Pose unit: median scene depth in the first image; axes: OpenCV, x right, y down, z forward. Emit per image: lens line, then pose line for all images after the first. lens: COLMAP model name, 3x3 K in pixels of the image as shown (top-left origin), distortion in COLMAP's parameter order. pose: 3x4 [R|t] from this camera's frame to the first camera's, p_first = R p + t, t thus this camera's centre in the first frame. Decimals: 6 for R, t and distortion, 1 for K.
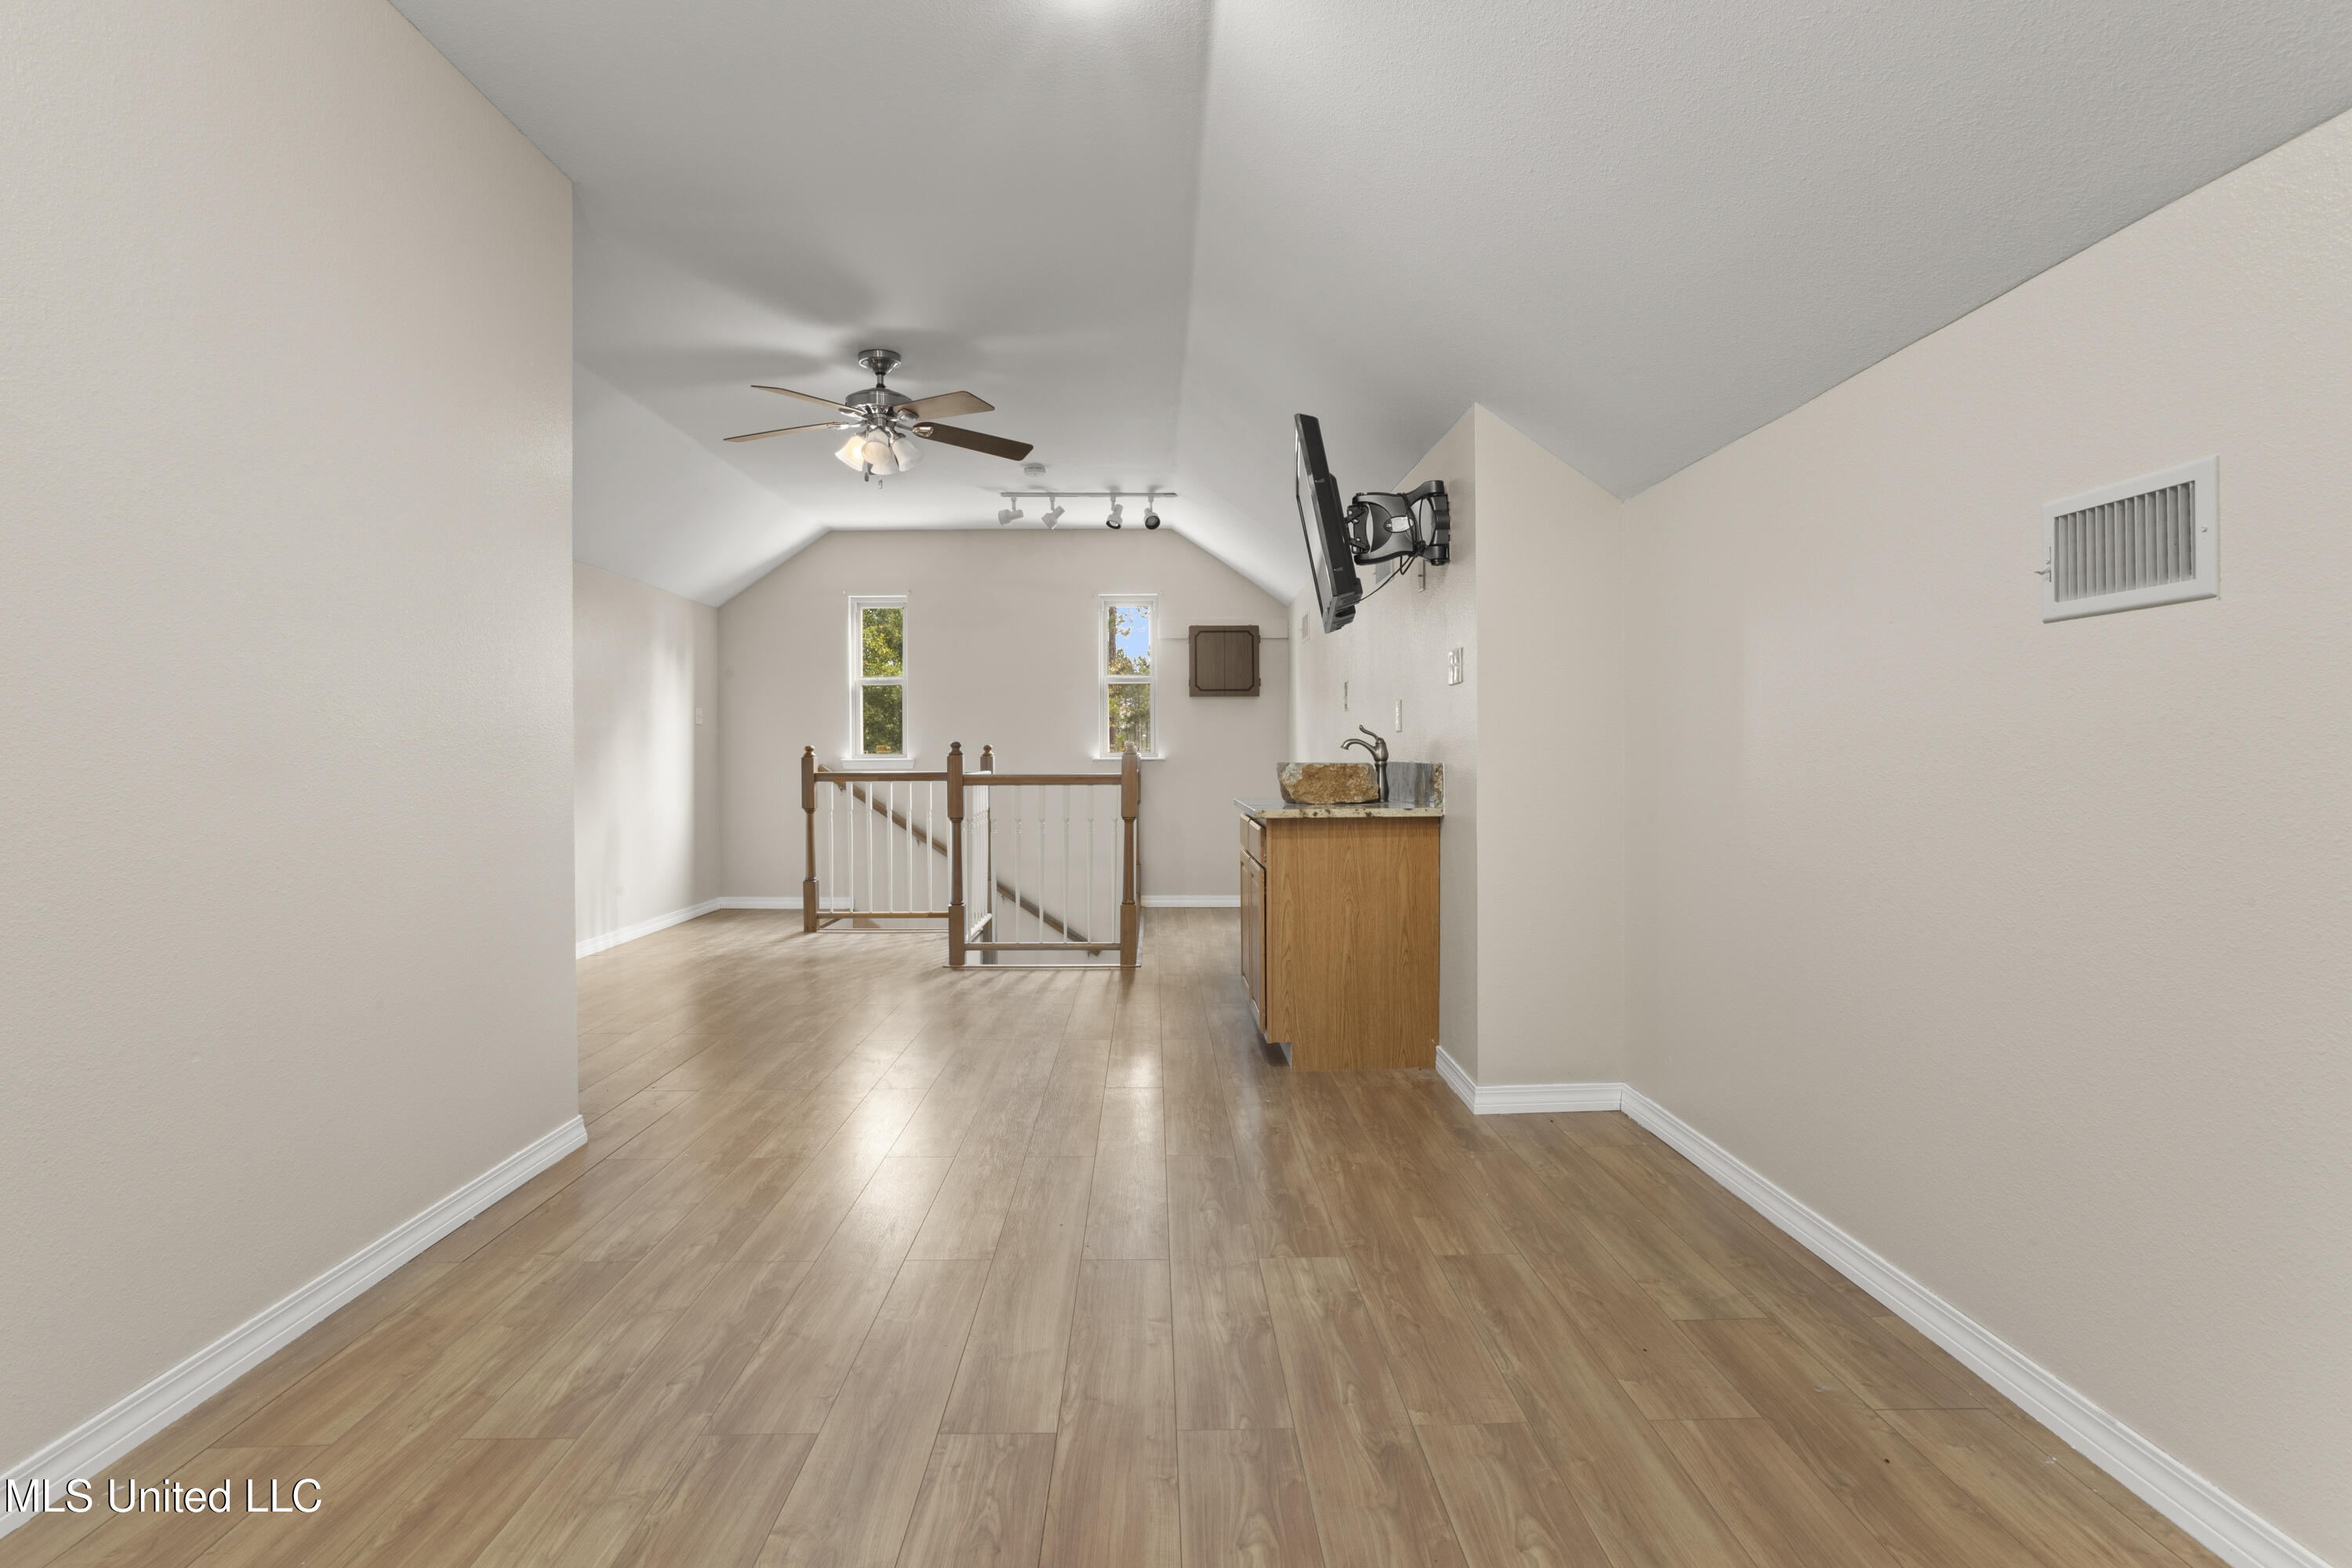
lens RADIAL K [[1137.9, 0, 1181.7], [0, 1137.9, 765.1], [0, 0, 1]] dist [0.004587, 0.002692]
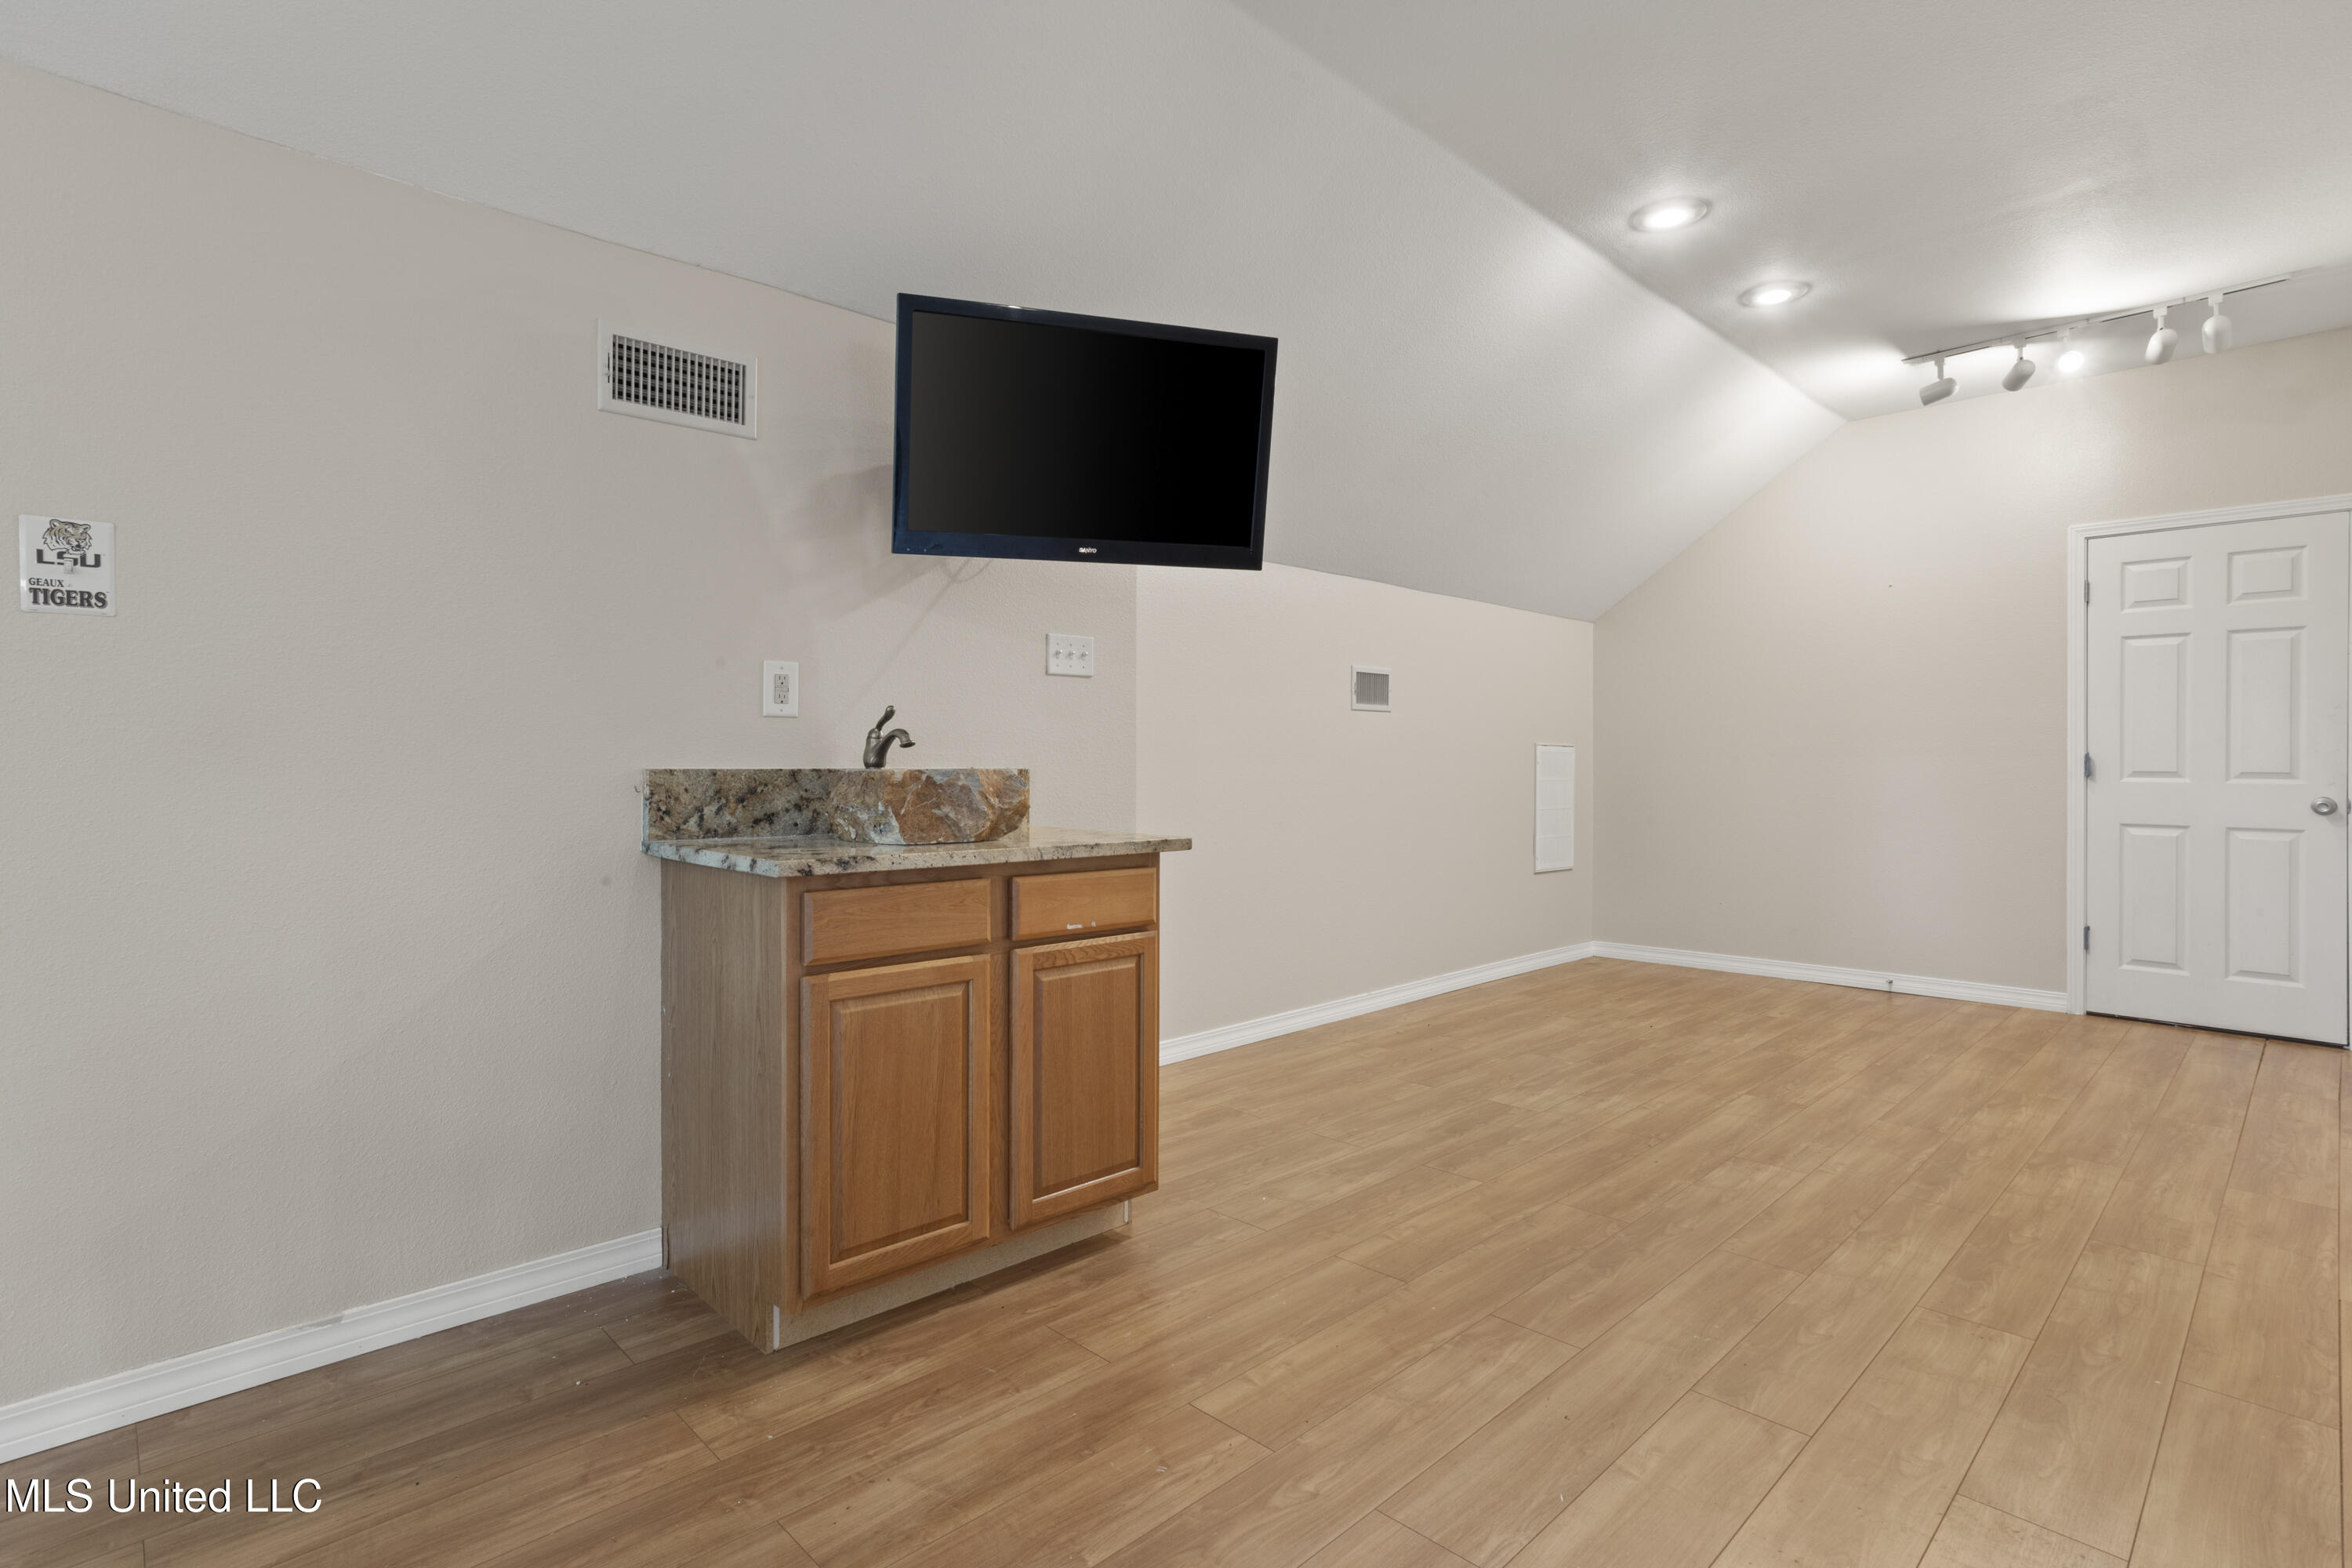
lens RADIAL K [[1137.9, 0, 1184.5], [0, 1137.9, 780.8], [0, 0, 1]] dist [0.004587, 0.002692]
pose [[-0.685411, 0.002853, 0.728151, -0.727574], [0.010987, 0.999919, 0.006424, 0.003951], [-0.728074, 0.012403, -0.685387, 2.500621]]
